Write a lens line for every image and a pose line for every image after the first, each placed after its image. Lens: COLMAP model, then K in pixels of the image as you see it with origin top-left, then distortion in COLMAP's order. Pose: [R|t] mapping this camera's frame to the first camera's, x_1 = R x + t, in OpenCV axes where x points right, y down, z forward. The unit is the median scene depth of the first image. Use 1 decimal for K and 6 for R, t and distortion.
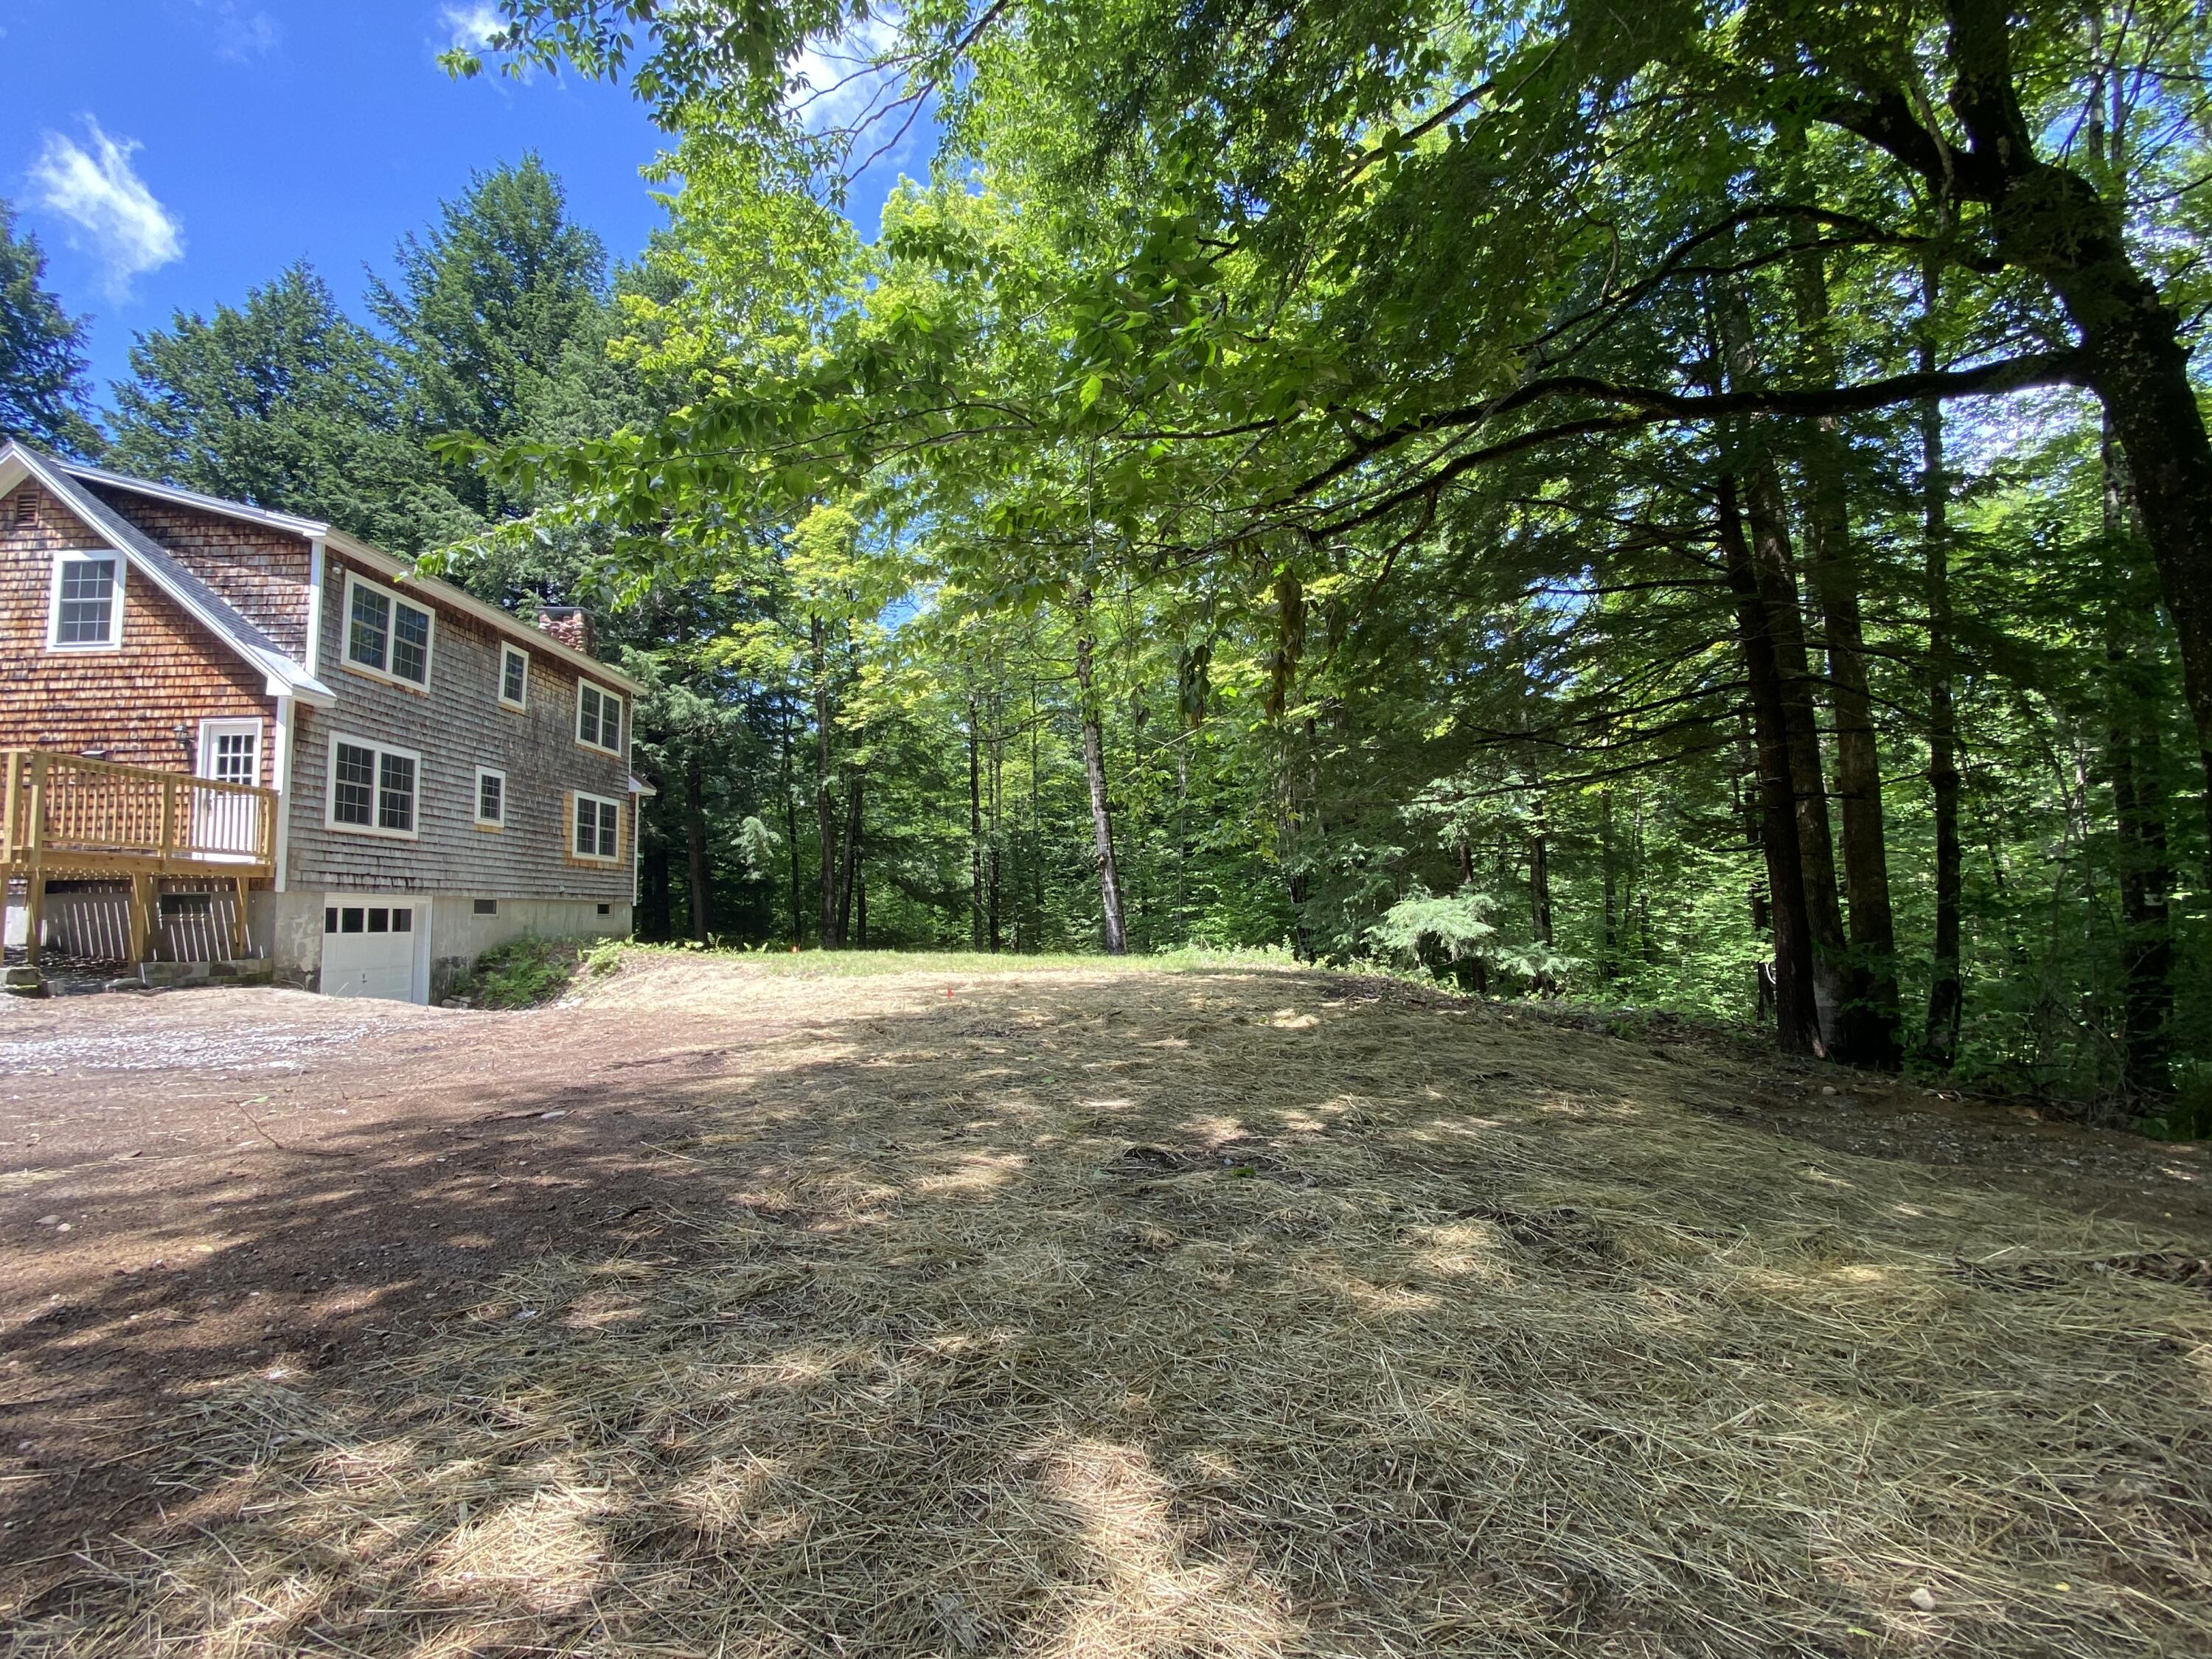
lens RADIAL K [[1010.5, 0, 1110.0], [0, 1010.5, 834.2], [0, 0, 1]] dist [0.017561, -0.019358]
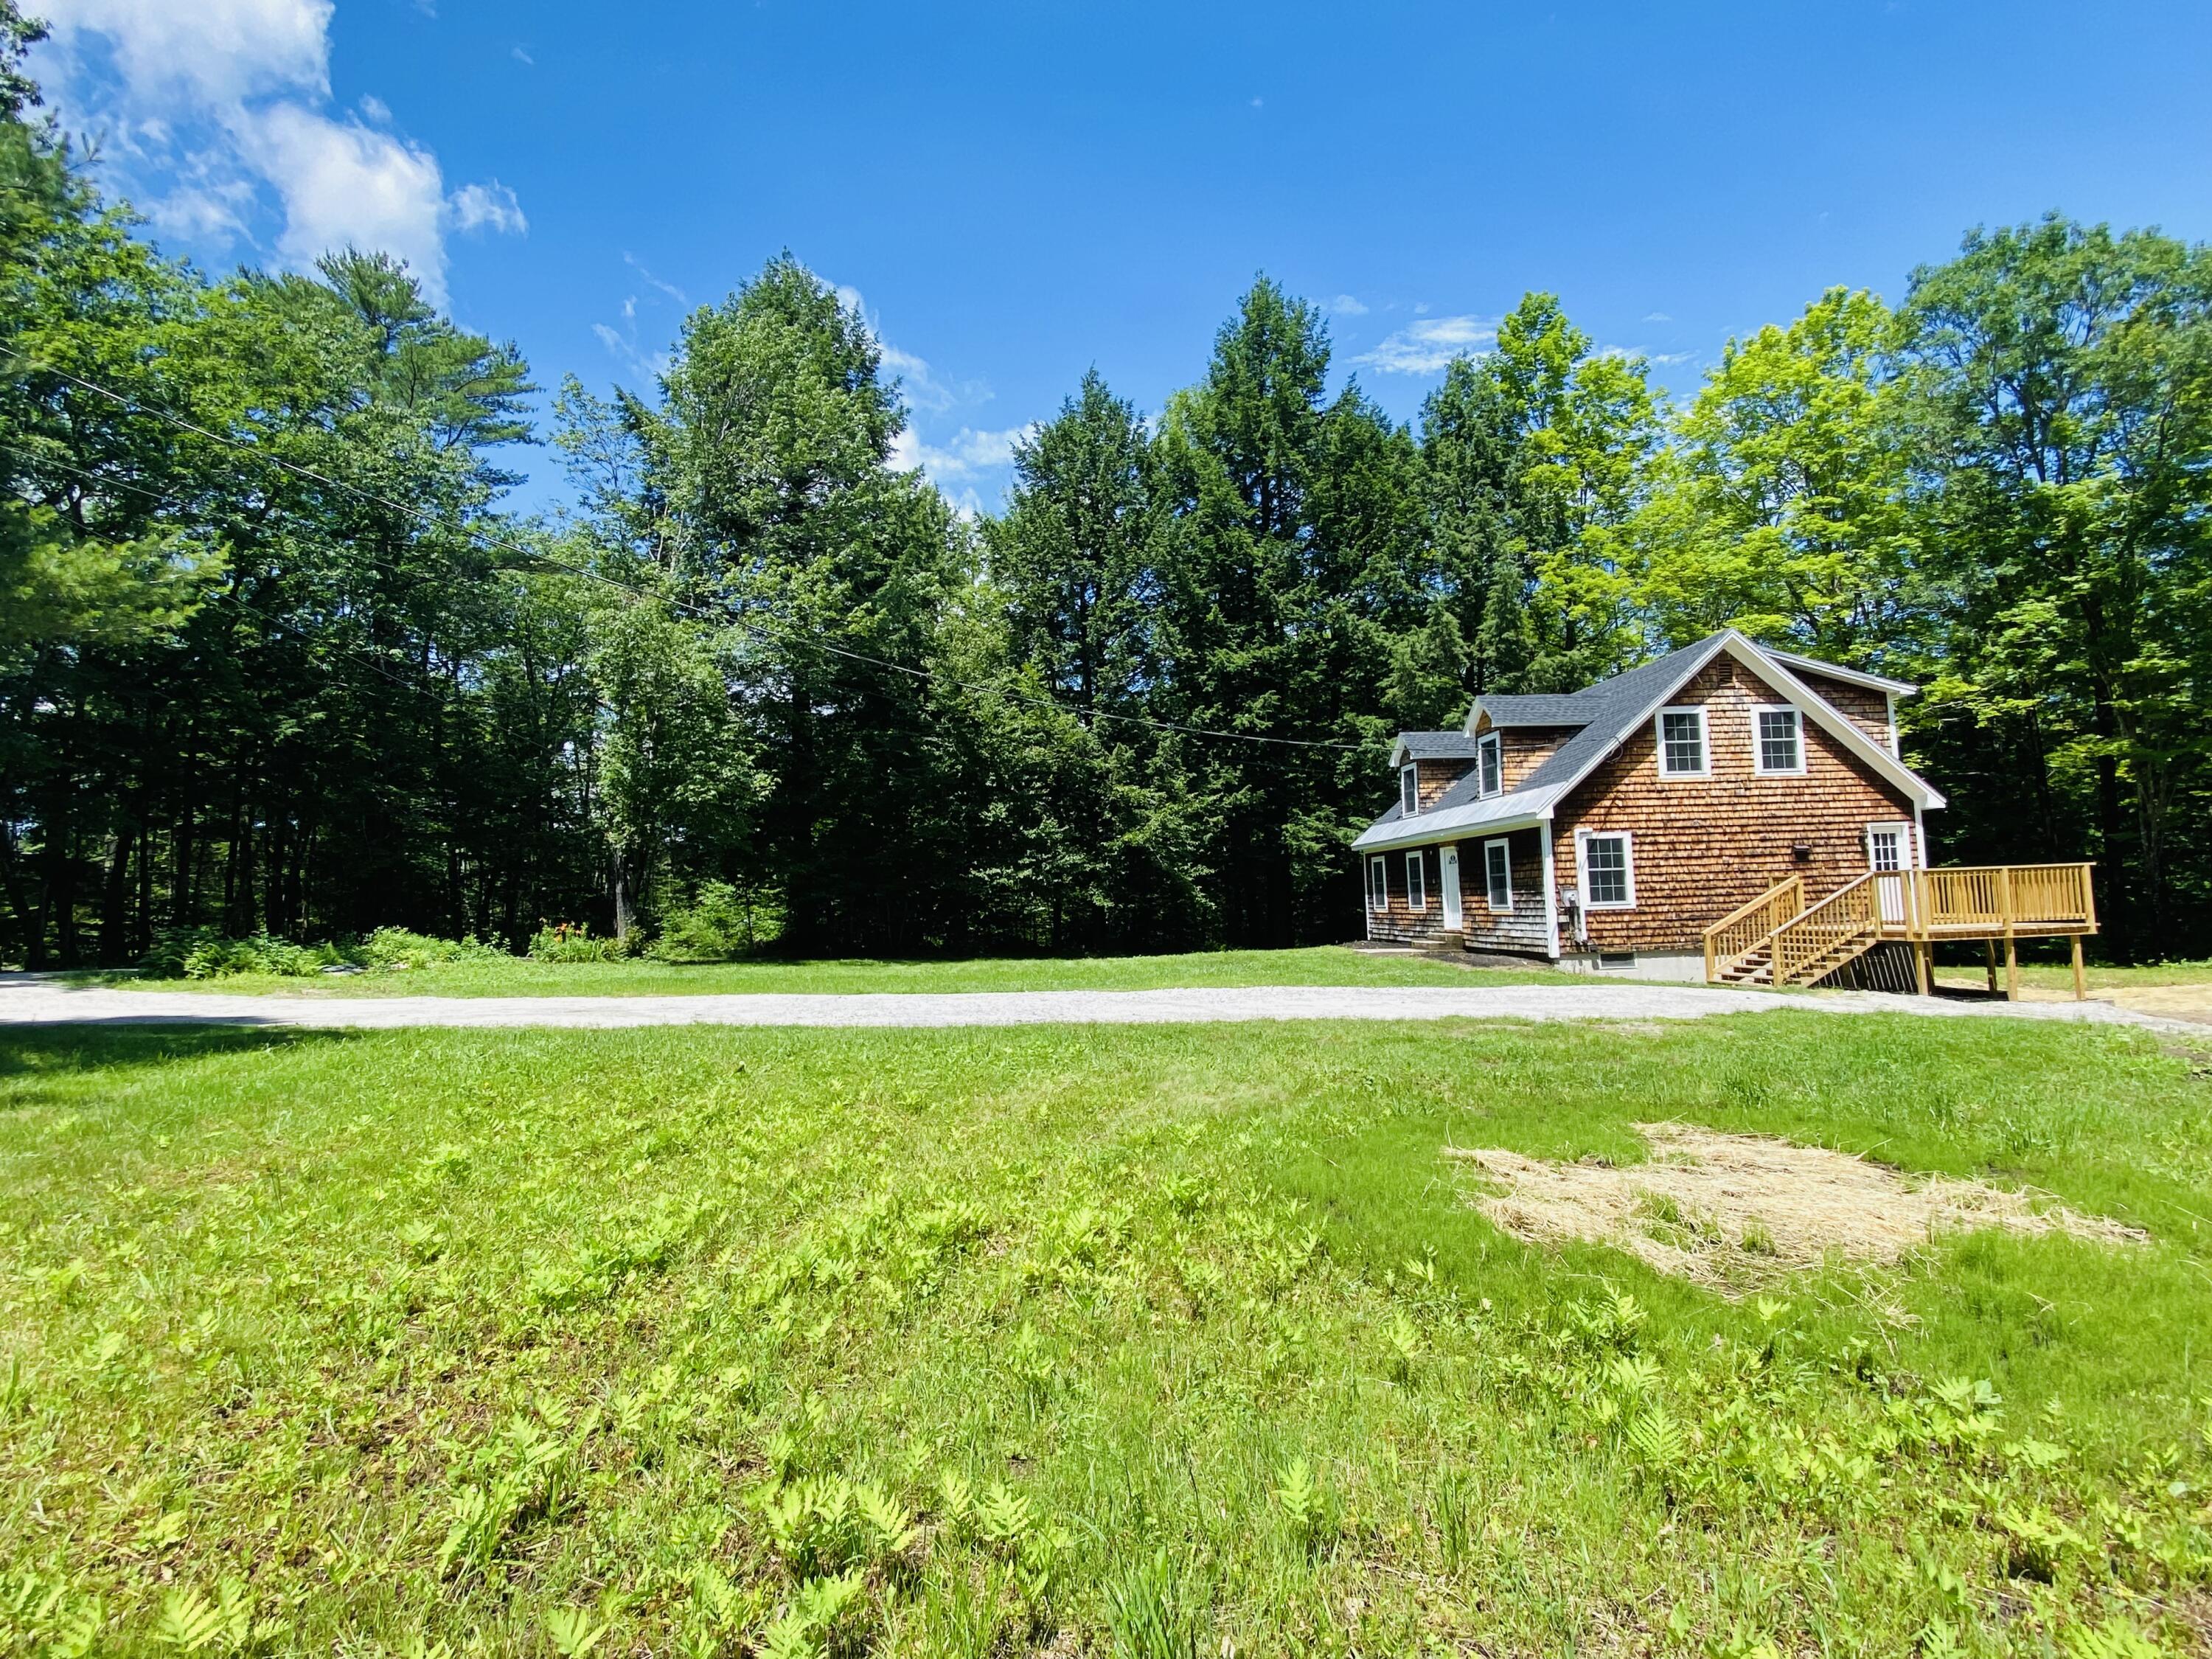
lens RADIAL K [[1010.5, 0, 1110.0], [0, 1010.5, 834.2], [0, 0, 1]] dist [0.017561, -0.019358]
pose [[0.996317, -0.010936, 0.085049, -2.103166], [0.009968, 0.999881, 0.011801, -0.125088], [-0.085167, -0.010909, 0.996307, -0.363101]]
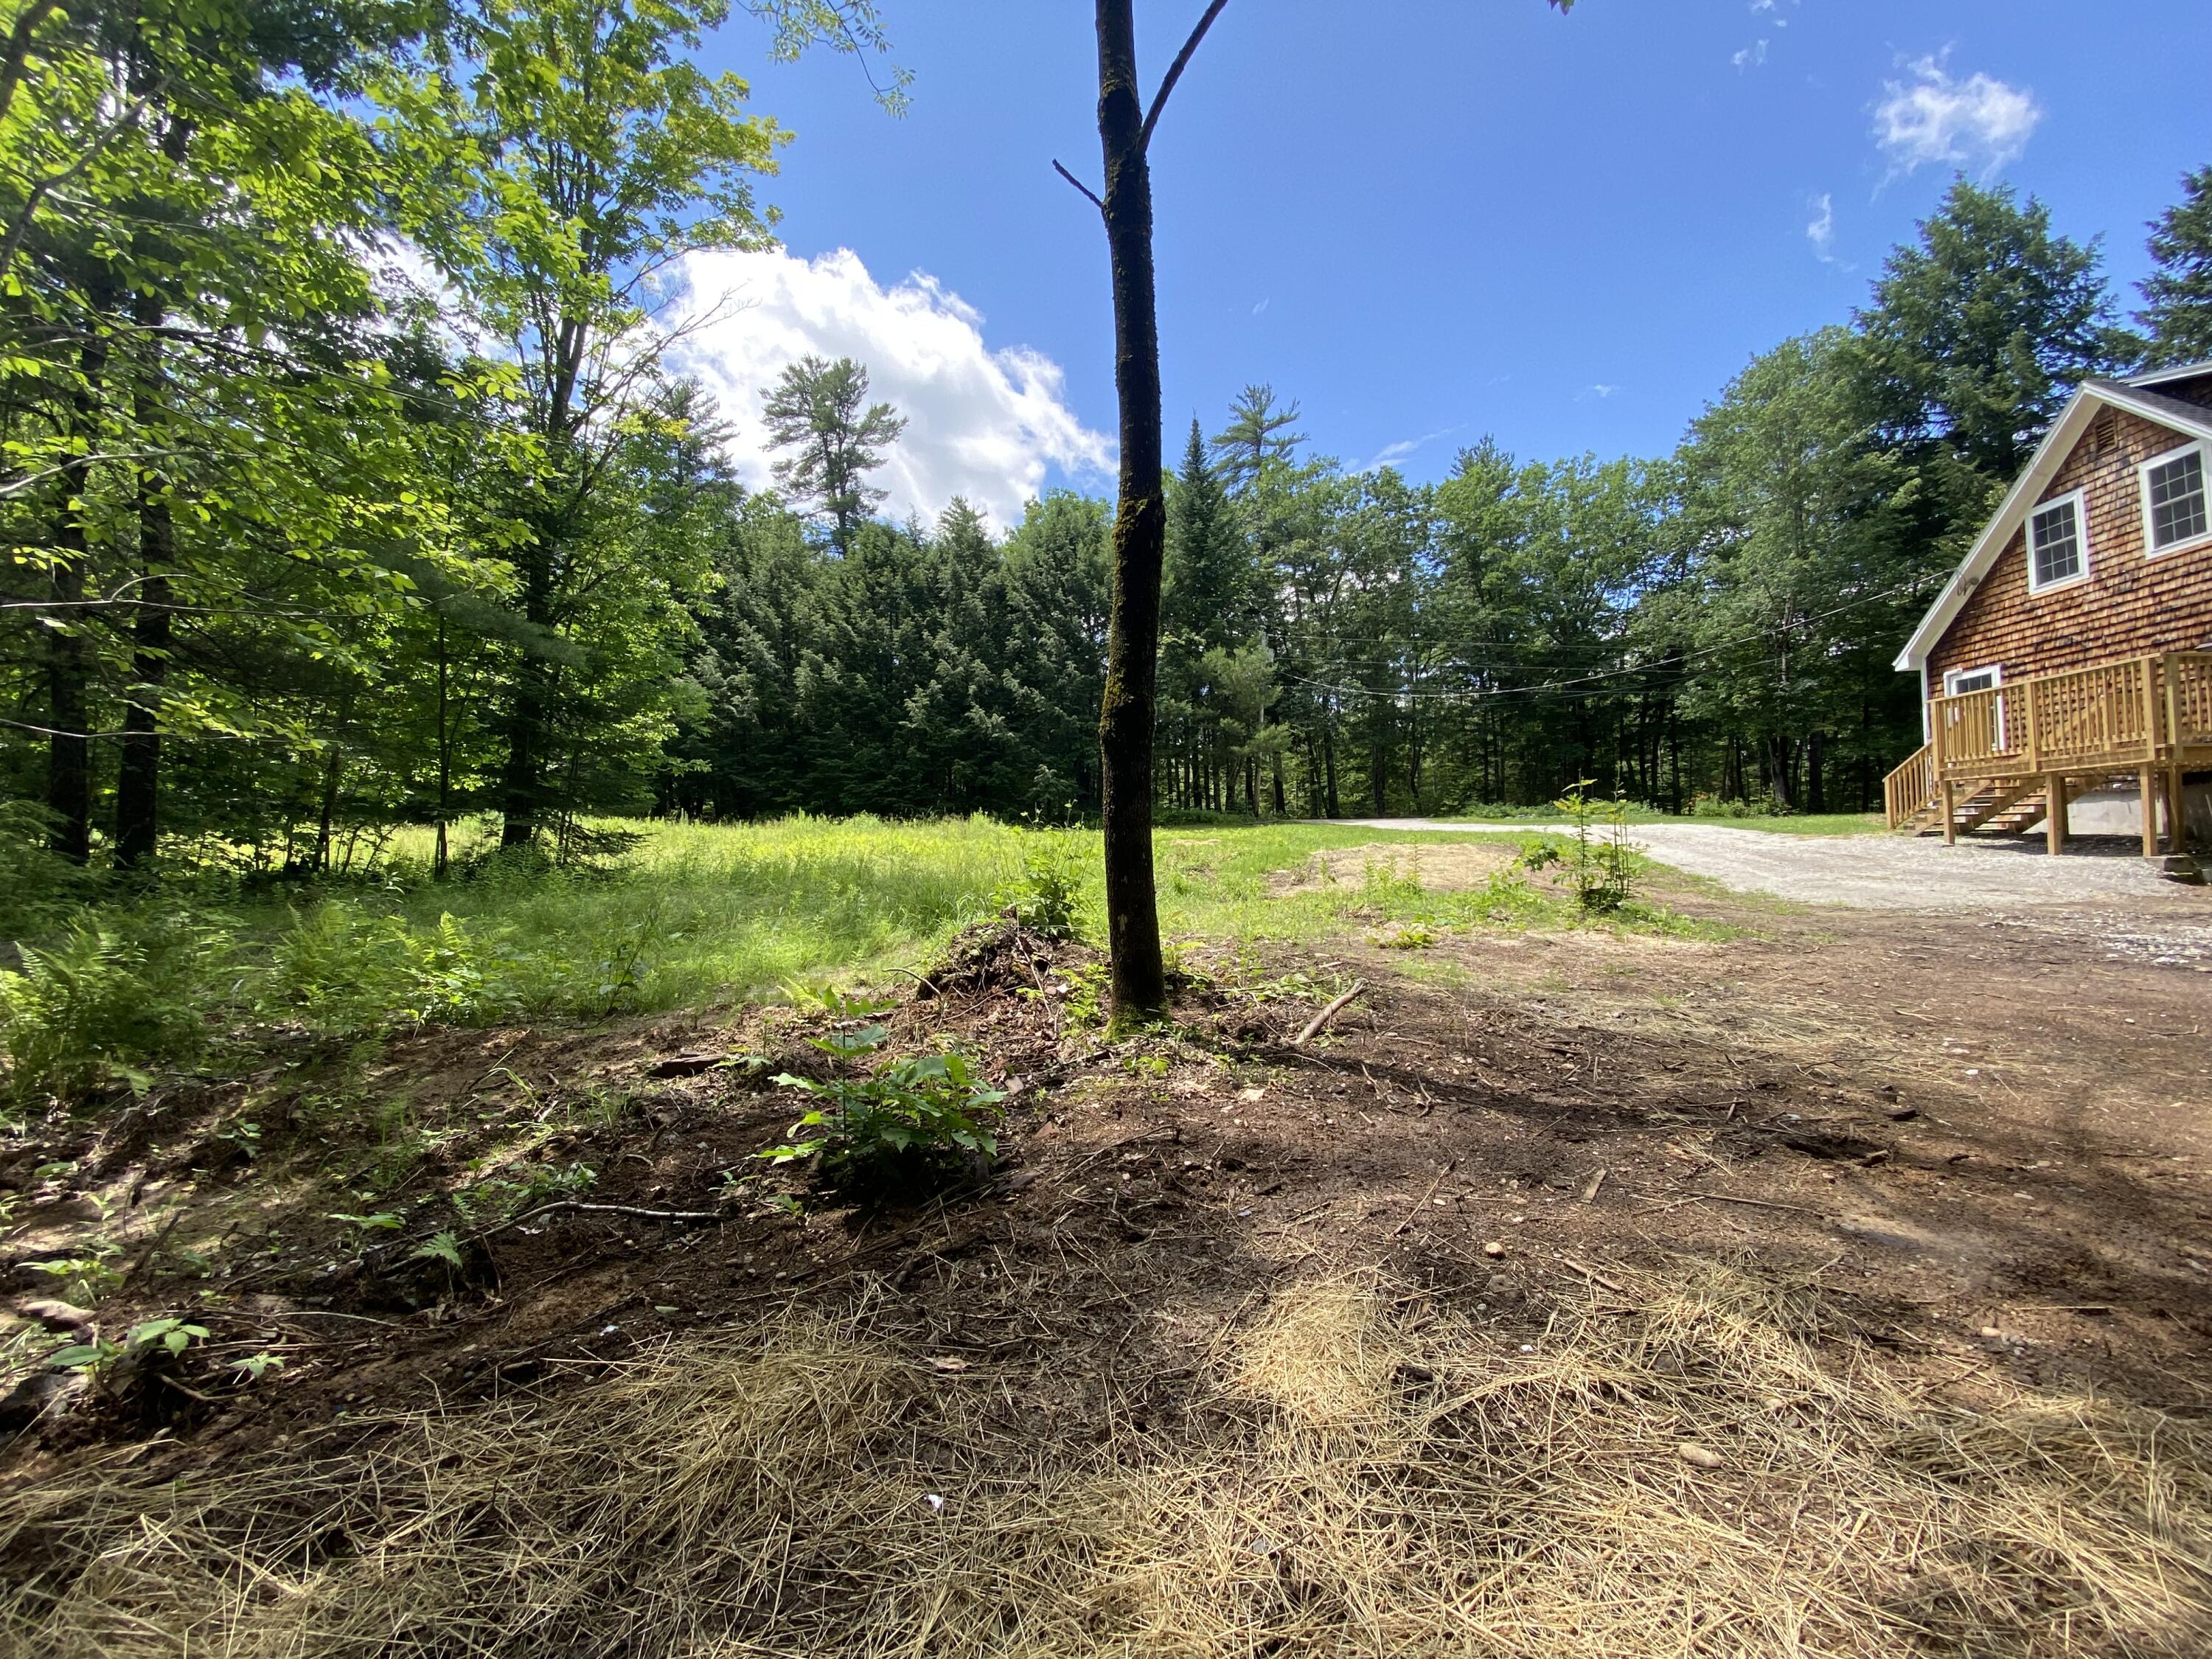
lens RADIAL K [[888.4, 0, 1073.8], [0, 888.4, 839.6], [0, 0, 1]] dist [-0.000986, -0.013054]
pose [[-0.125143, 0.006828, -0.992115, -0.020400], [0.110526, 0.993848, -0.007101, -0.006683], [0.985963, -0.110543, -0.125128, -0.036184]]
